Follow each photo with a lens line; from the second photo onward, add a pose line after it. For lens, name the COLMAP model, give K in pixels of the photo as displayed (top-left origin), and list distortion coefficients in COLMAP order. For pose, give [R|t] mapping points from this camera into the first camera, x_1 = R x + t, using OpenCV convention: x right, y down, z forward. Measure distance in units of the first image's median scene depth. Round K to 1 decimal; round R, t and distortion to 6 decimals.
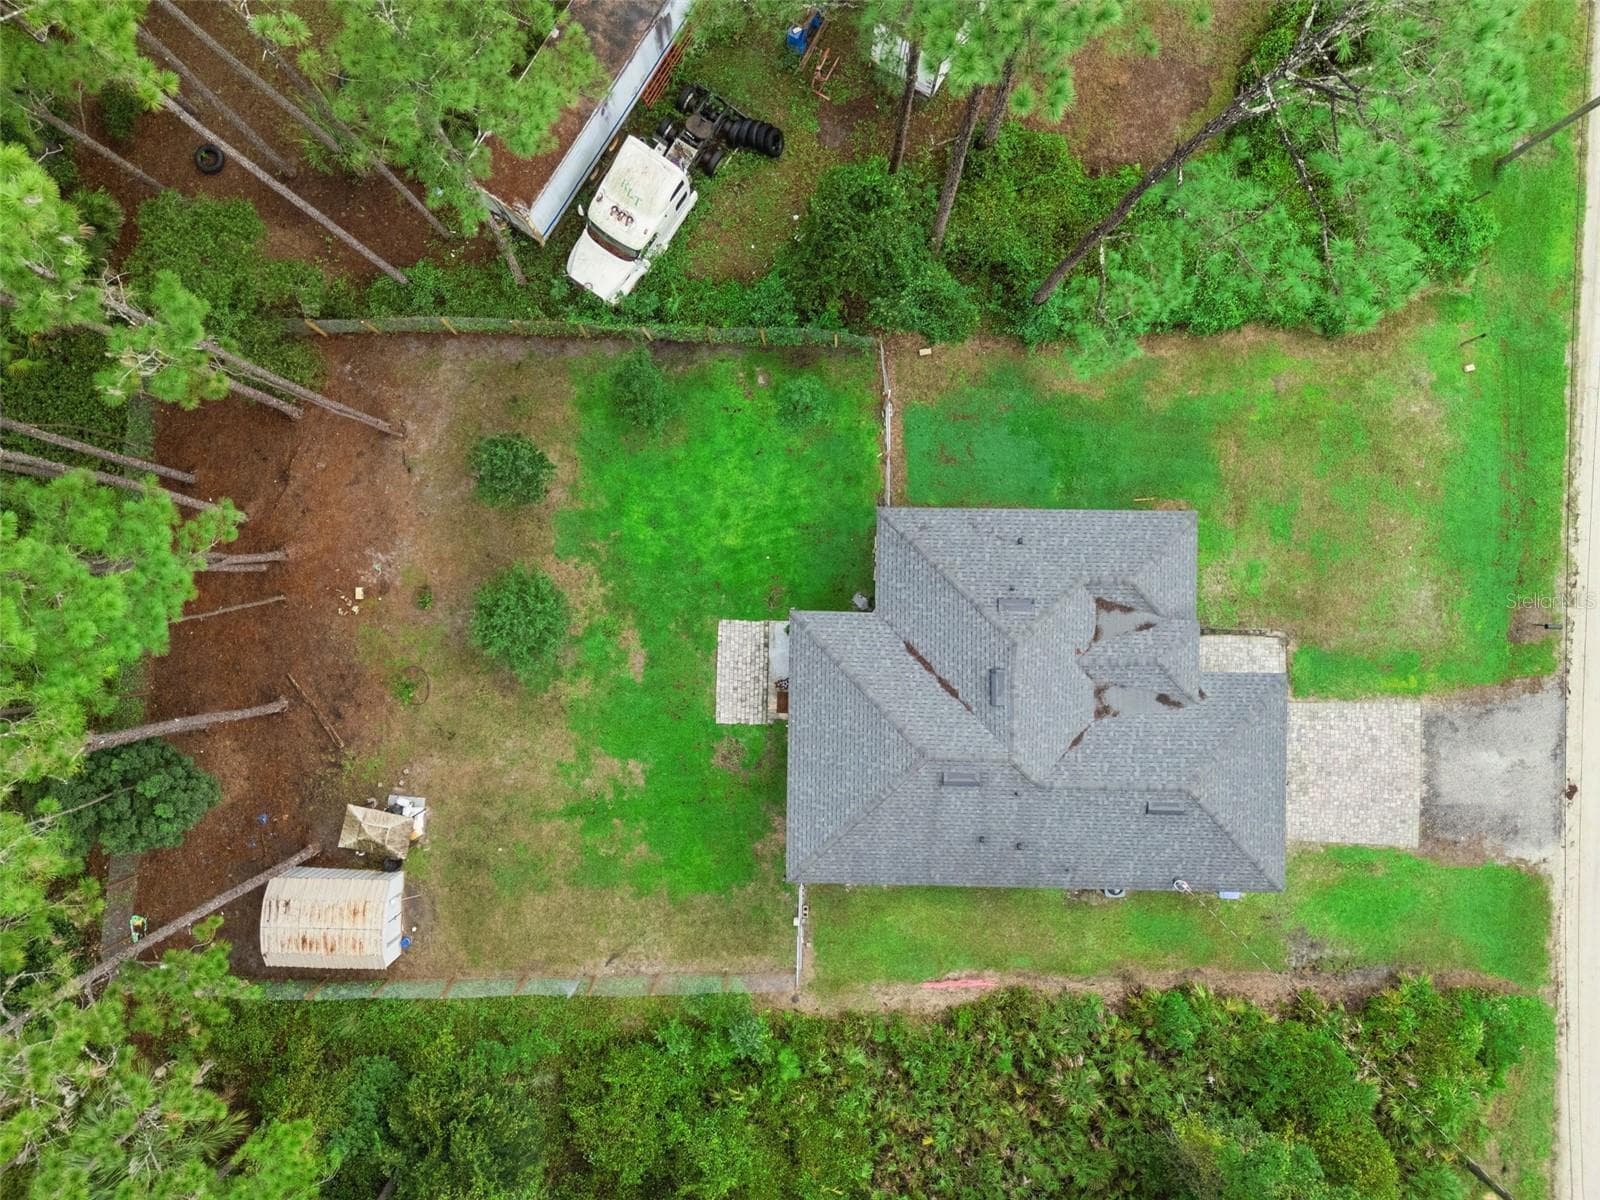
lens RADIAL K [[1171.3, 0, 795.3], [0, 1171.3, 601.8], [0, 0, 1]] dist [0.074837, -0.072815]
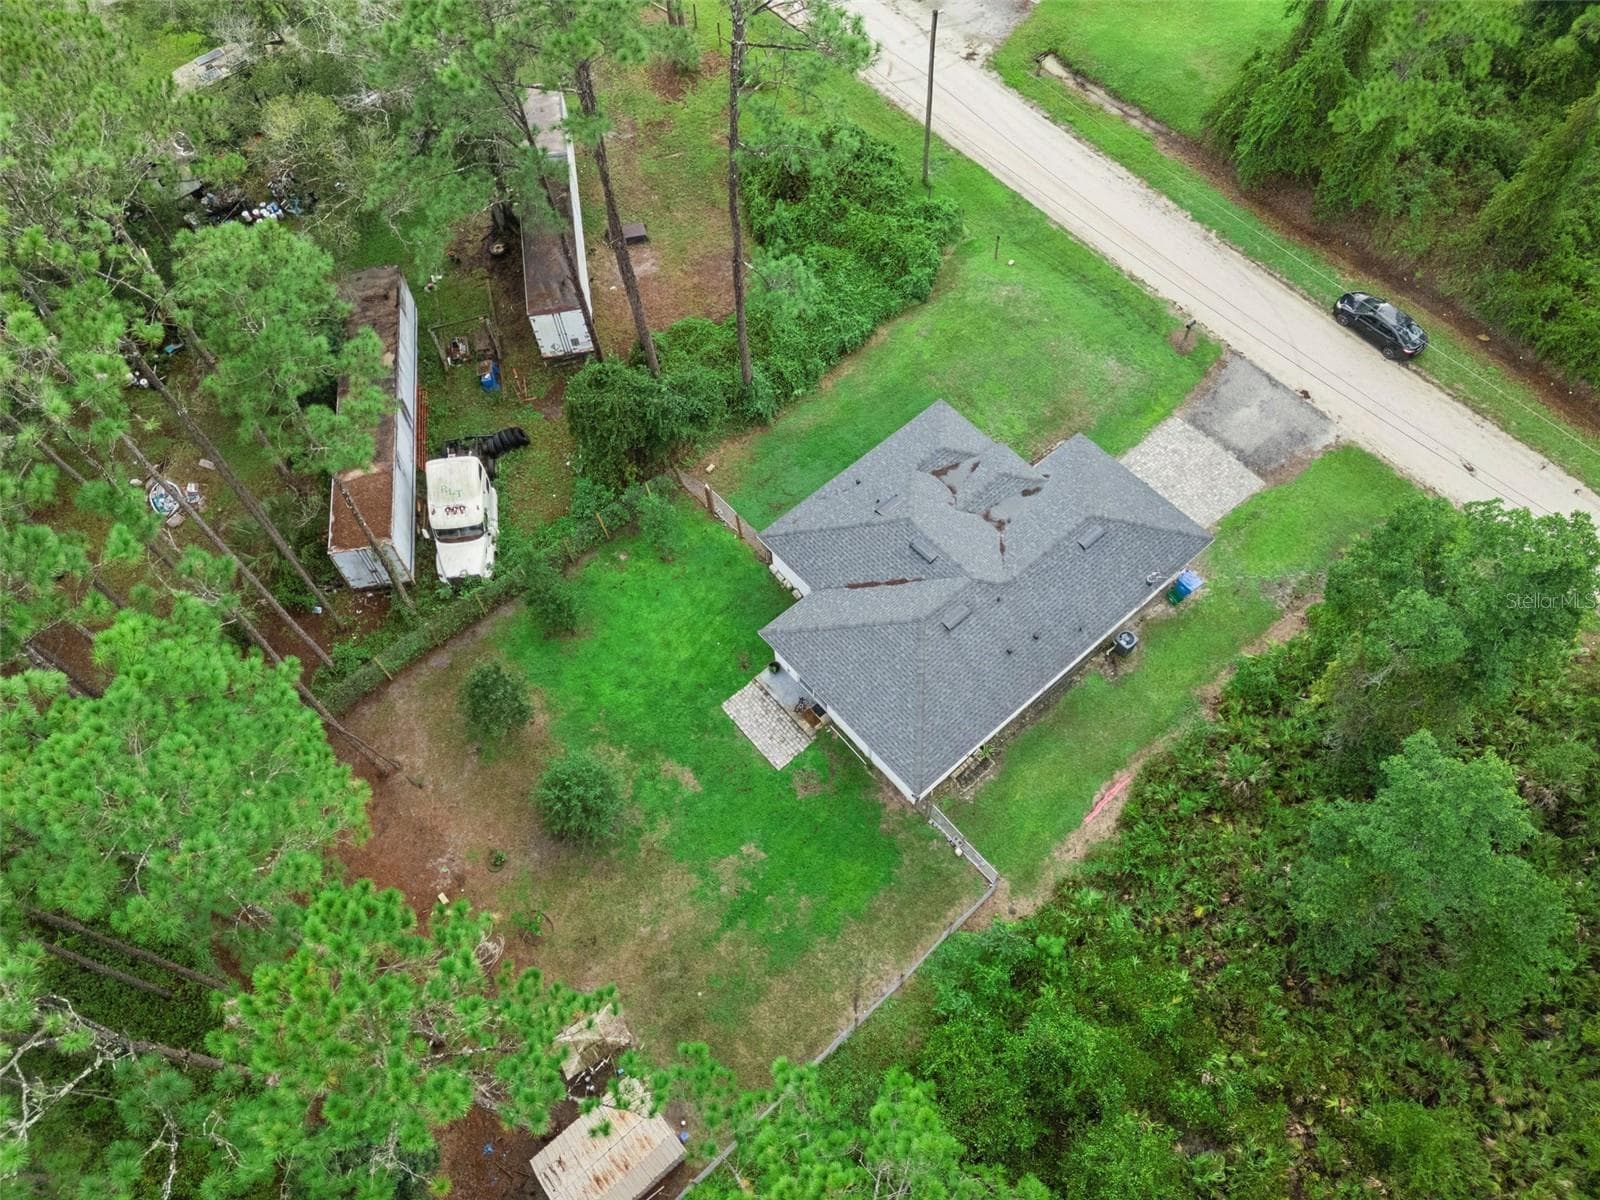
lens RADIAL K [[1187.2, 0, 797.9], [0, 1187.2, 590.0], [0, 0, 1]] dist [0.114017, -0.187568]
pose [[0.745358, -0.590951, 0.308575, -0.300020], [0.665540, 0.632723, -0.395876, 0.452949], [0.038701, 0.500439, 0.864907, -0.054304]]
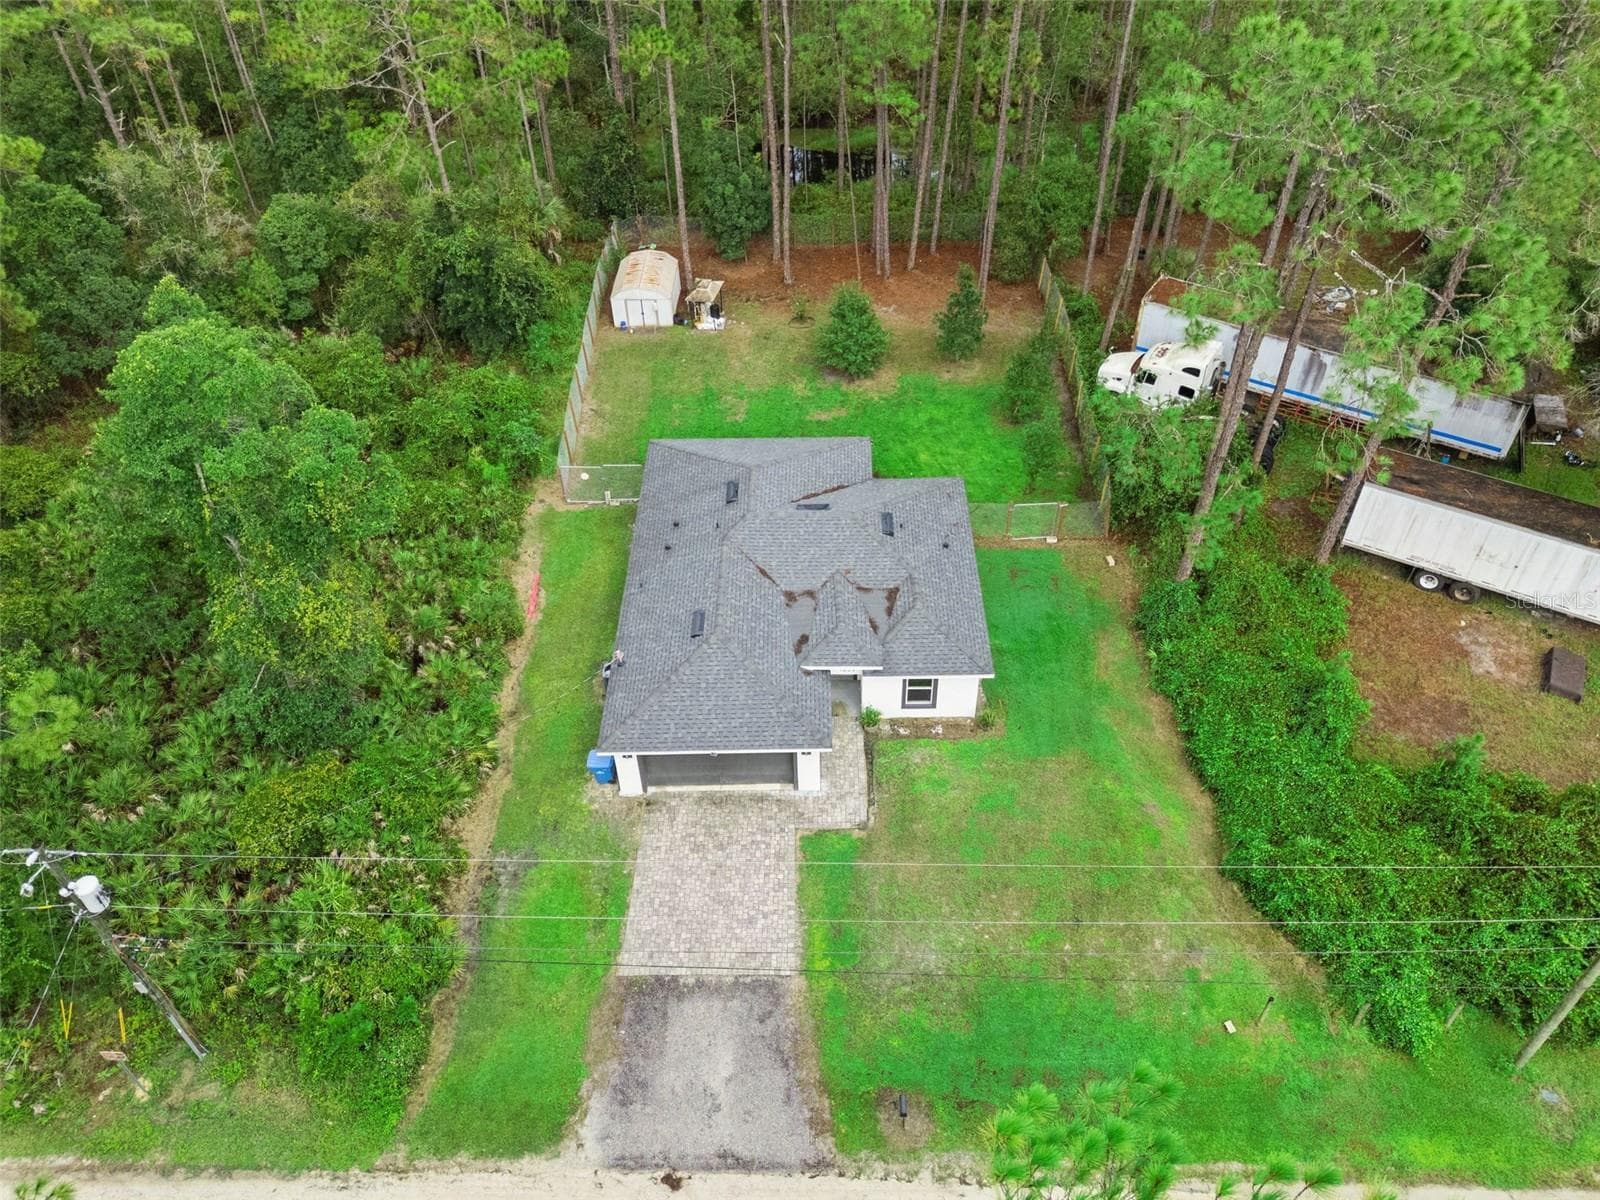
lens RADIAL K [[1187.2, 0, 797.9], [0, 1187.2, 590.0], [0, 0, 1]] dist [0.114017, -0.187568]
pose [[0.008874, 0.677263, -0.735688, 0.955081], [-0.999810, 0.018797, 0.005244, 0.074924], [0.017380, 0.735501, 0.677301, 0.258143]]
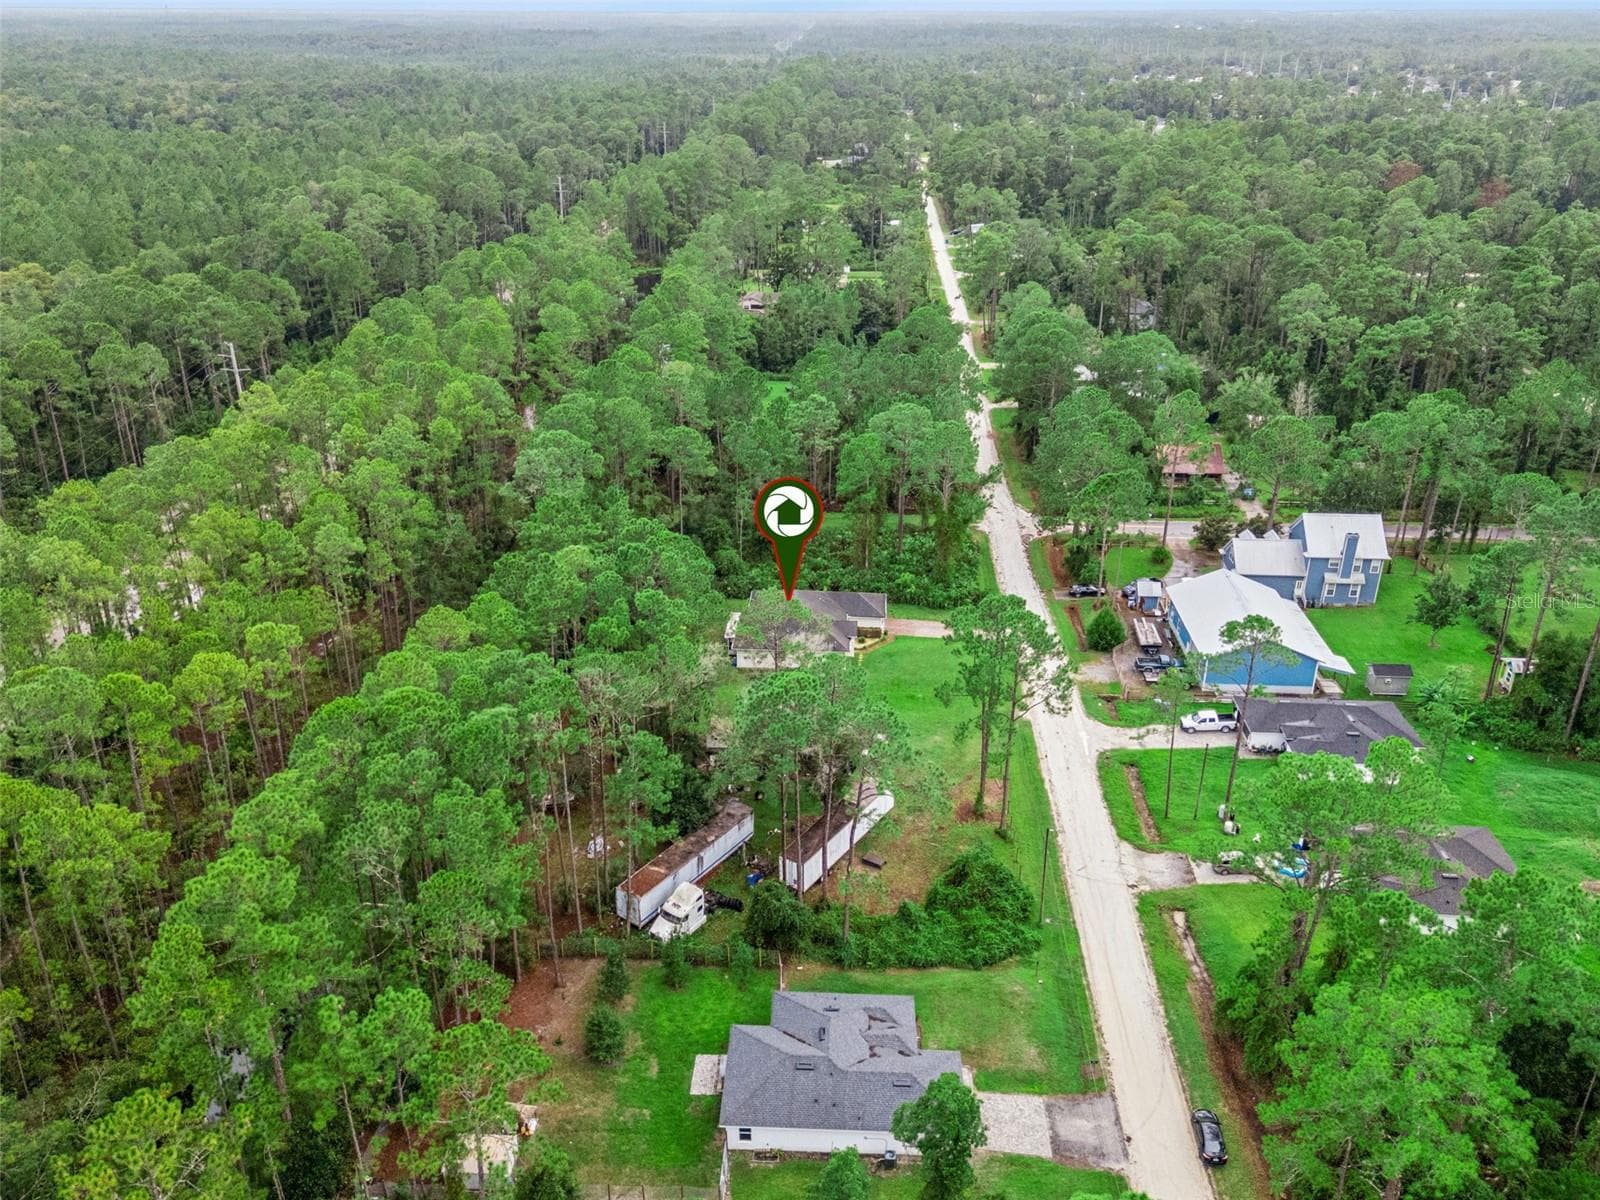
lens RADIAL K [[1236.4, 0, 796.2], [0, 1236.4, 602.0], [0, 0, 1]] dist [0.067507, -0.100164]
pose [[0.999628, 0.016003, -0.022072, 0.145483], [-0.026750, 0.419384, -0.907415, 1.667369], [-0.005265, 0.907668, 0.419656, -0.643790]]
